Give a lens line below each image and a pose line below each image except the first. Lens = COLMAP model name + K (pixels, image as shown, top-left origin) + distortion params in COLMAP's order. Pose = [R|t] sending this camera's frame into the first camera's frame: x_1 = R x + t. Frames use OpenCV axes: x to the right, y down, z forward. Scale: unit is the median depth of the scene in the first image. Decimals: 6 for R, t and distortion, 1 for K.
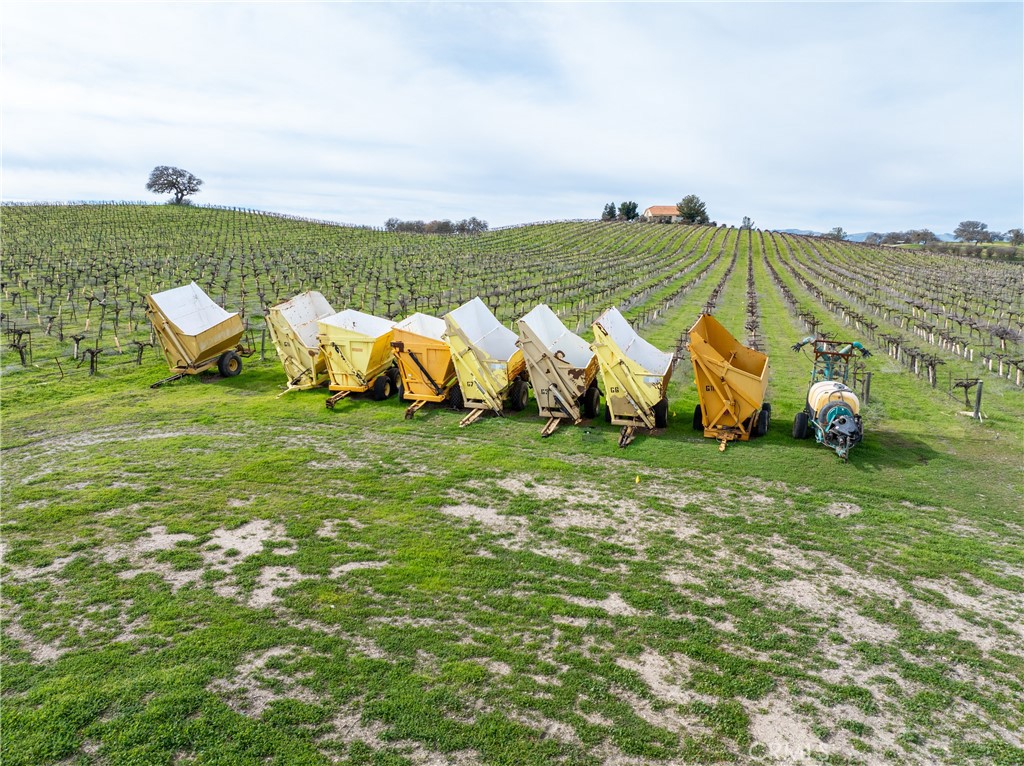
lens RADIAL K [[758.0, 0, 508.8], [0, 758.0, 382.6], [0, 0, 1]] dist [-0.042975, 0.031675]
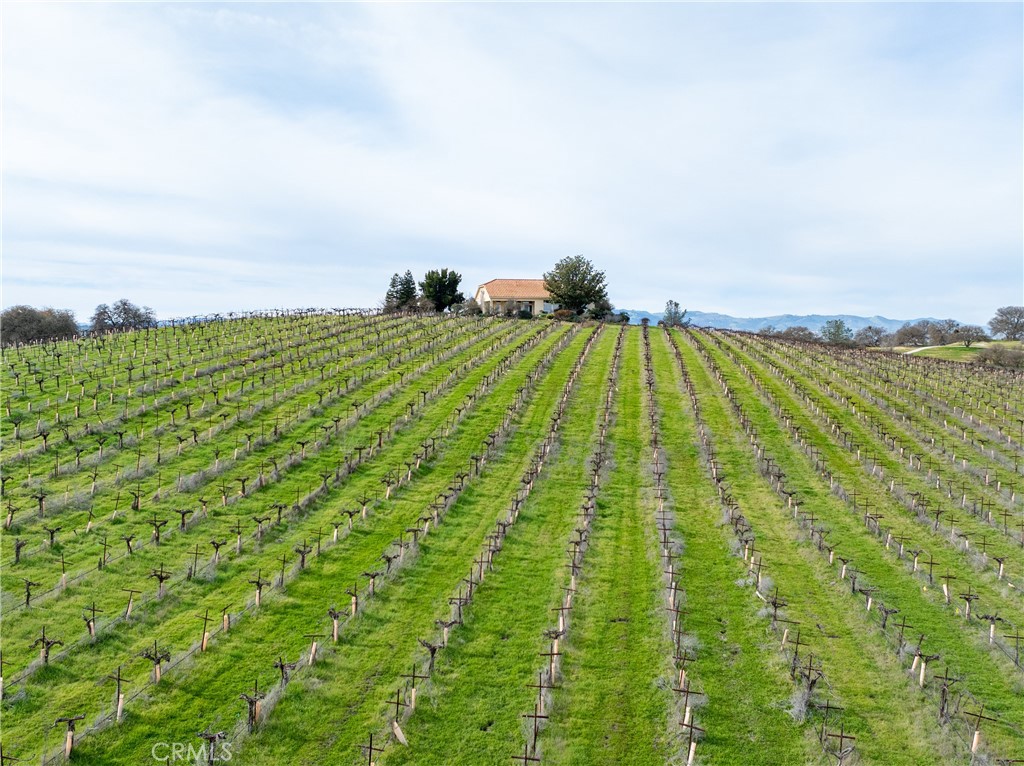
lens RADIAL K [[758.0, 0, 514.1], [0, 758.0, 383.5], [0, 0, 1]] dist [-0.042975, 0.031675]
pose [[0.985785, -0.014853, 0.167354, 0.124169], [0.030502, 0.995353, -0.091330, -0.127144], [-0.165220, 0.095137, 0.981657, 0.546050]]
